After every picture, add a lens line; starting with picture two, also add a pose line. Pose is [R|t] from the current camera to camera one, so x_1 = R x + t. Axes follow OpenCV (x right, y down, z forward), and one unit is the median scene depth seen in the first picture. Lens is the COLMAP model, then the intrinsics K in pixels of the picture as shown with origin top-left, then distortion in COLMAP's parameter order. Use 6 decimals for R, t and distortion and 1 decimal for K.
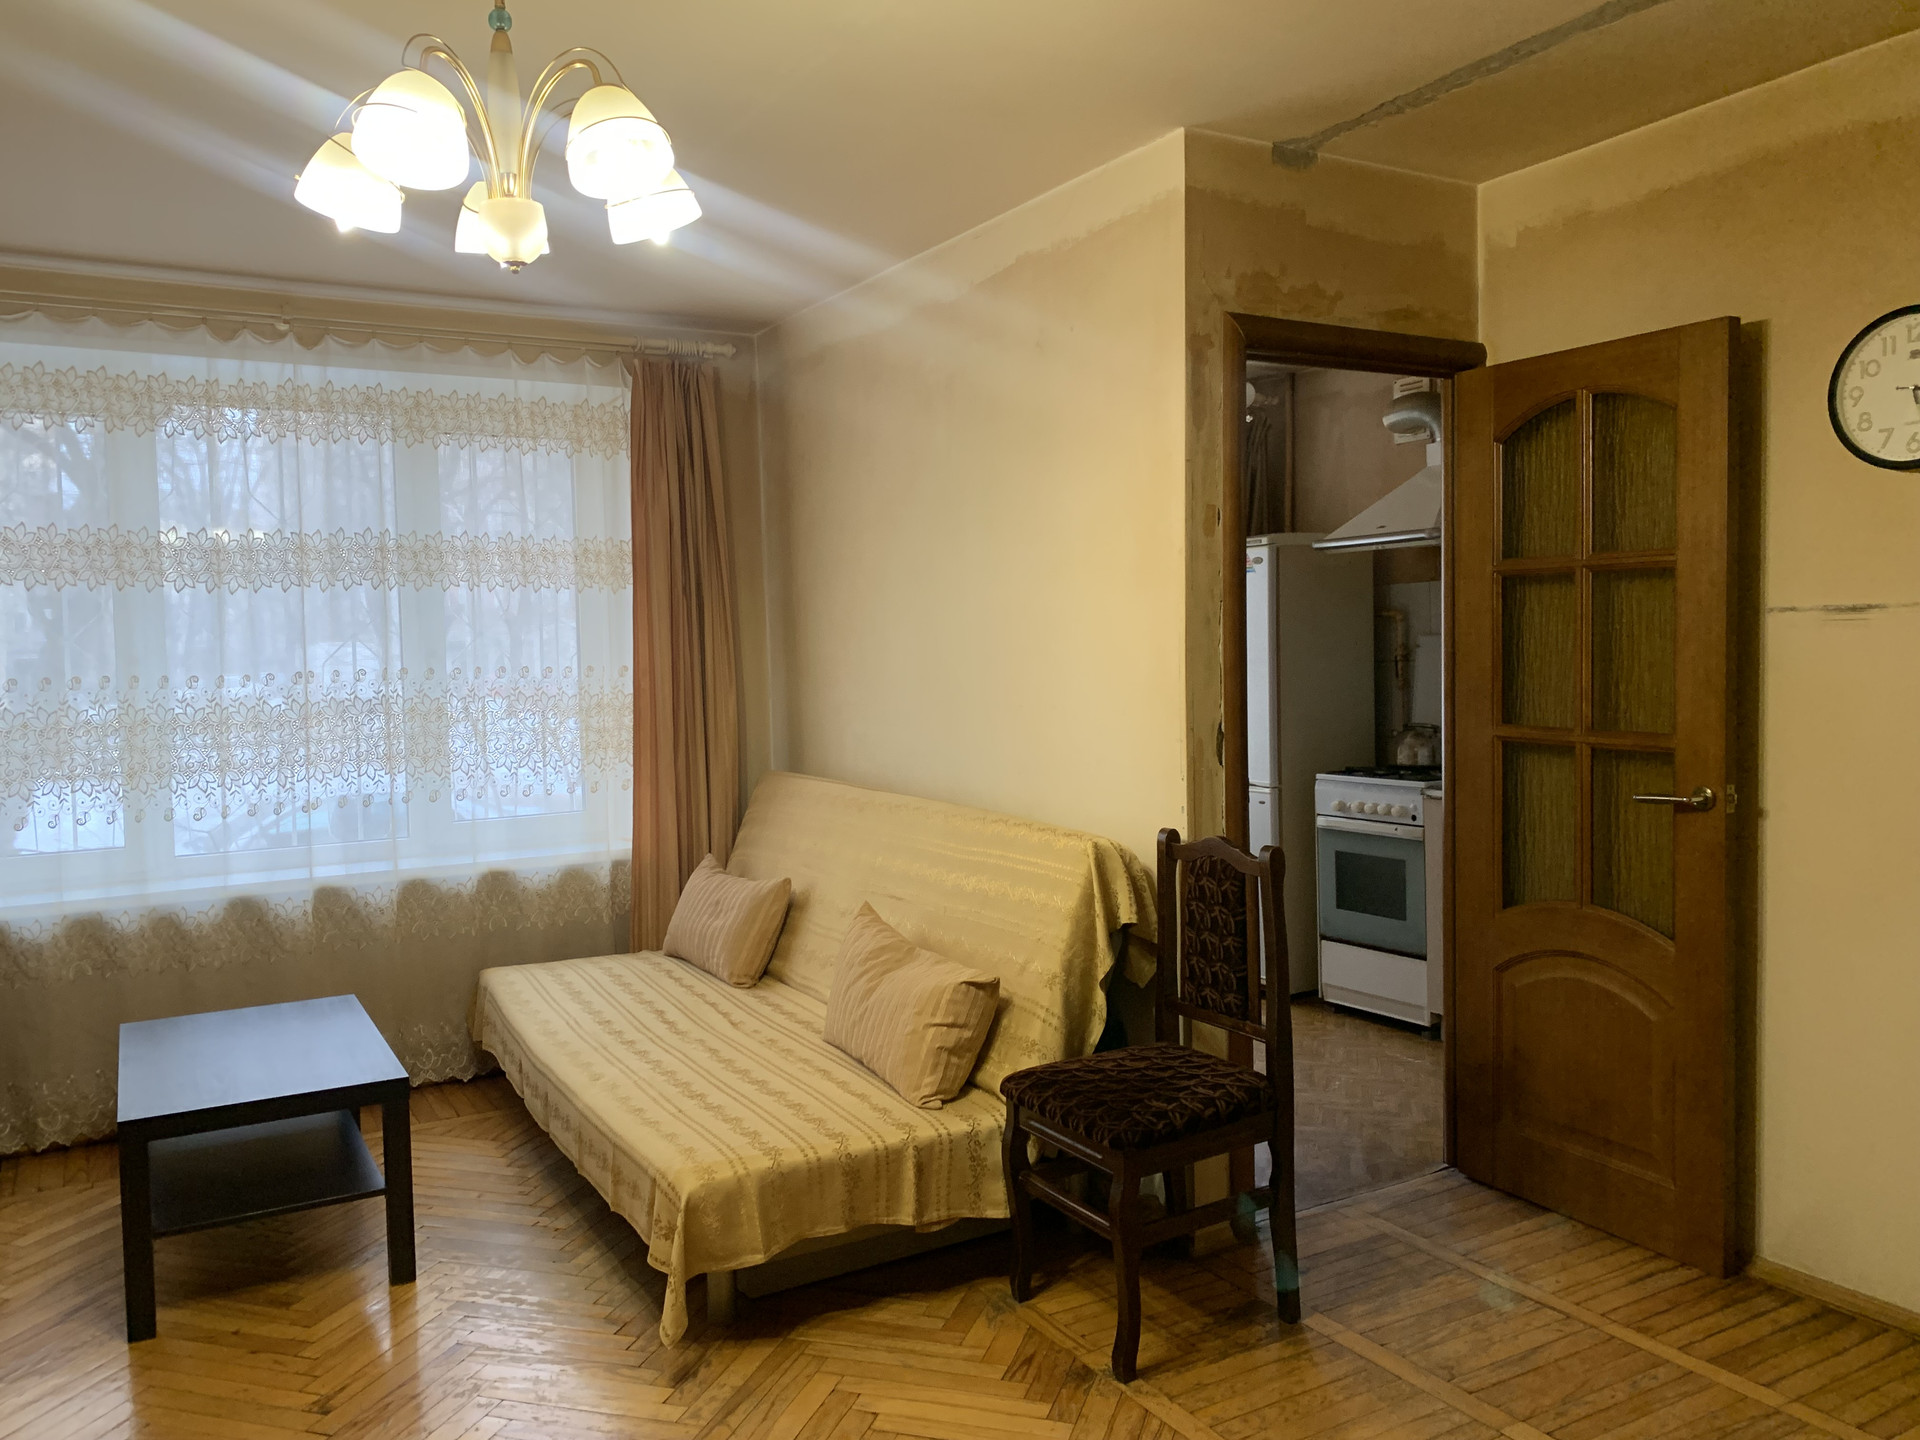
lens RADIAL K [[1572.3, 0, 960.0], [0, 1572.3, 720.0], [0, 0, 1]] dist [0.143100, -0.098696]
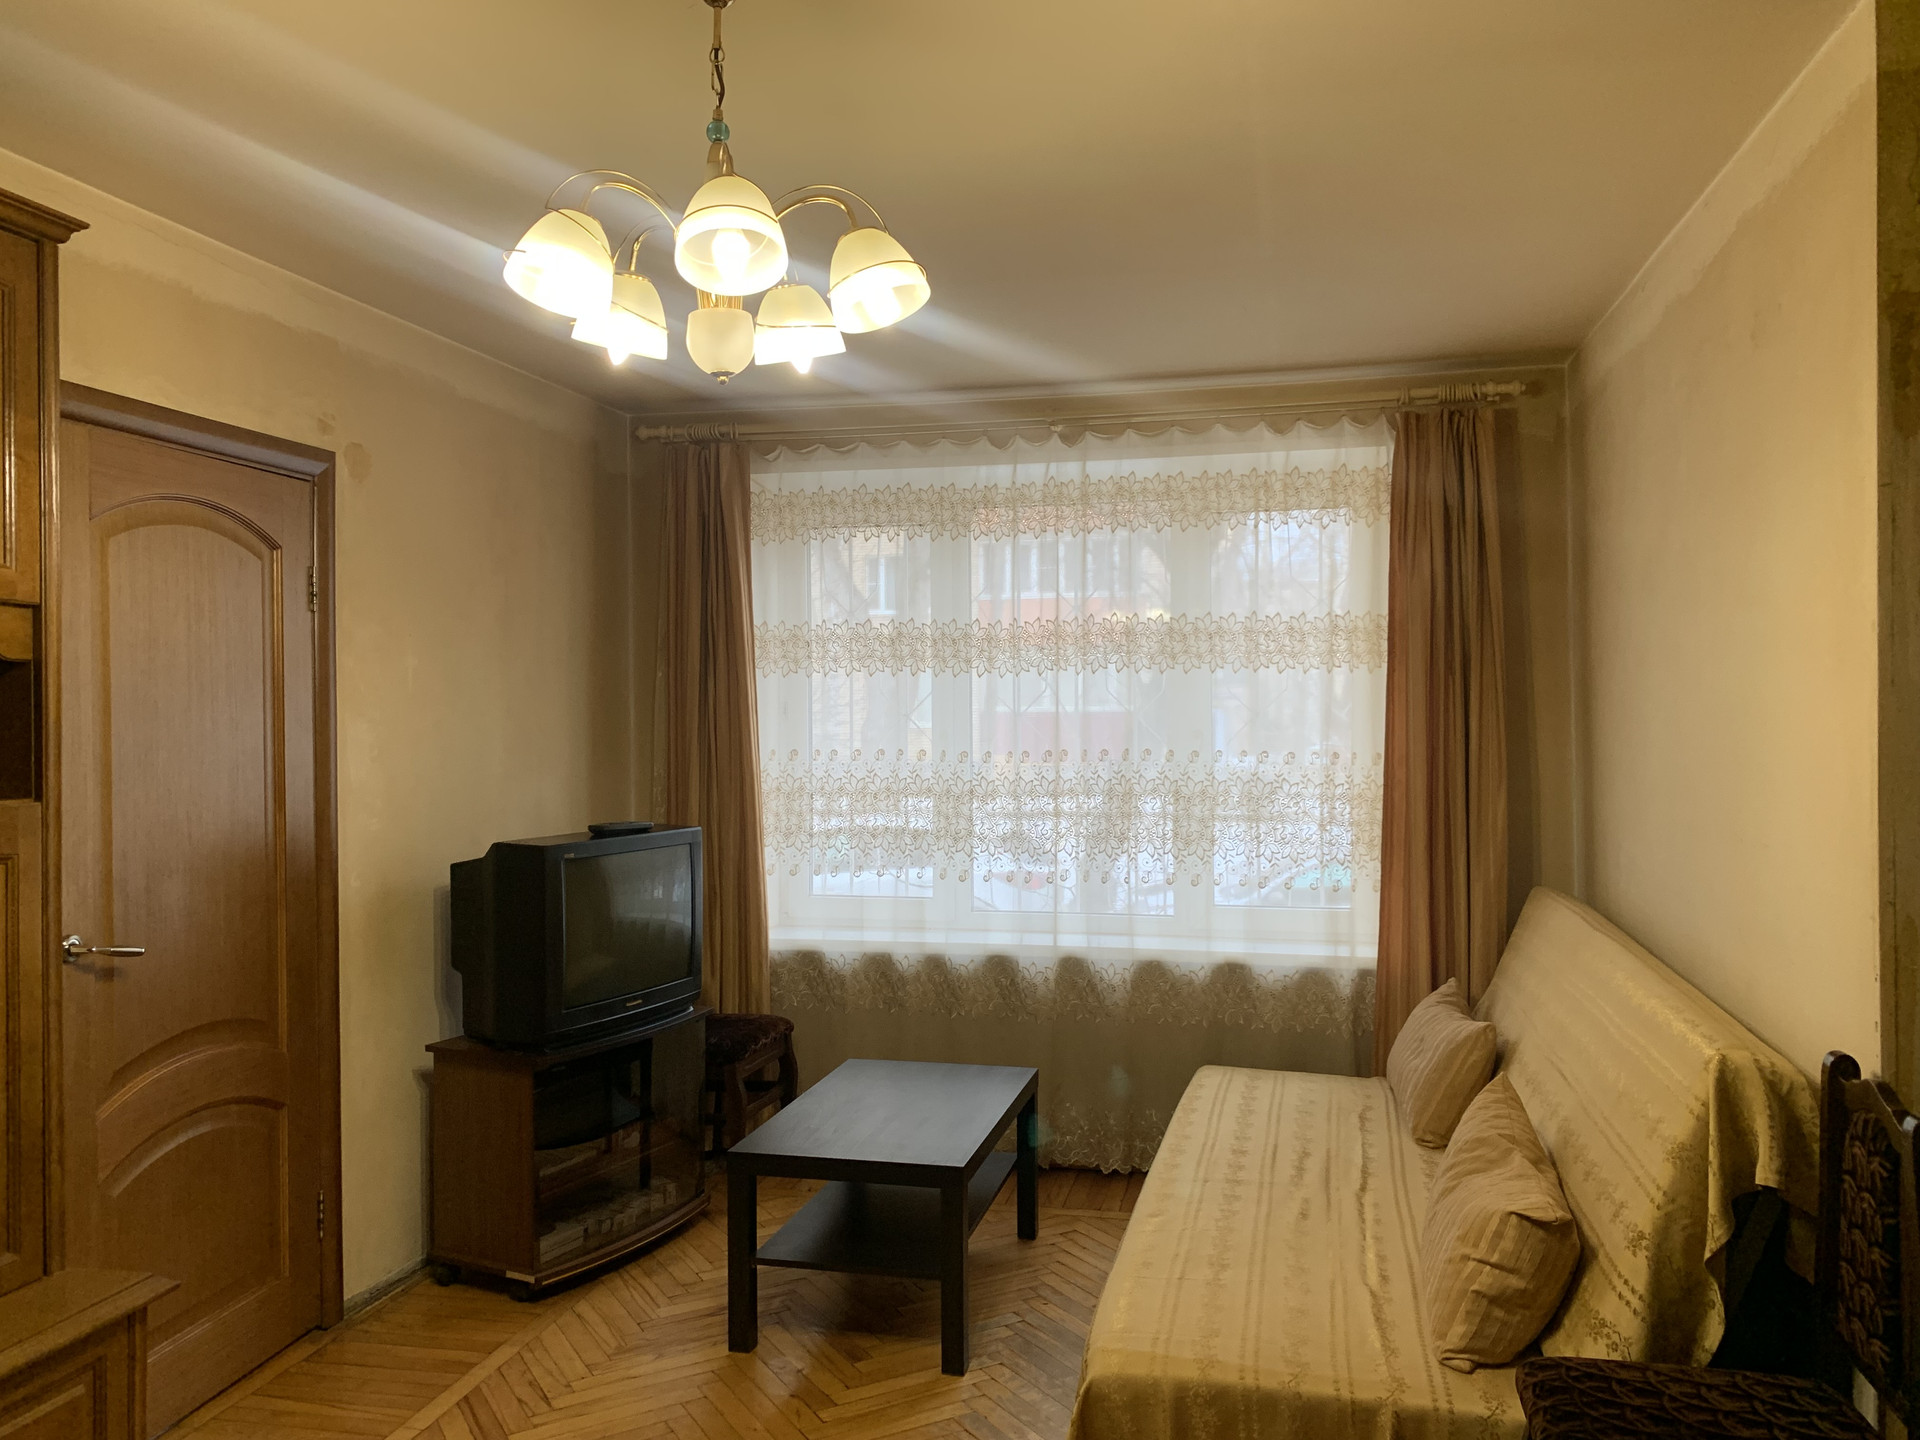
lens RADIAL K [[1572.3, 0, 960.0], [0, 1572.3, 720.0], [0, 0, 1]] dist [0.143100, -0.098696]
pose [[0.735674, 0.026405, -0.676821, 0.259378], [-0.046836, 0.998831, -0.011942, -0.036576], [0.675715, 0.040485, 0.736051, 0.203137]]
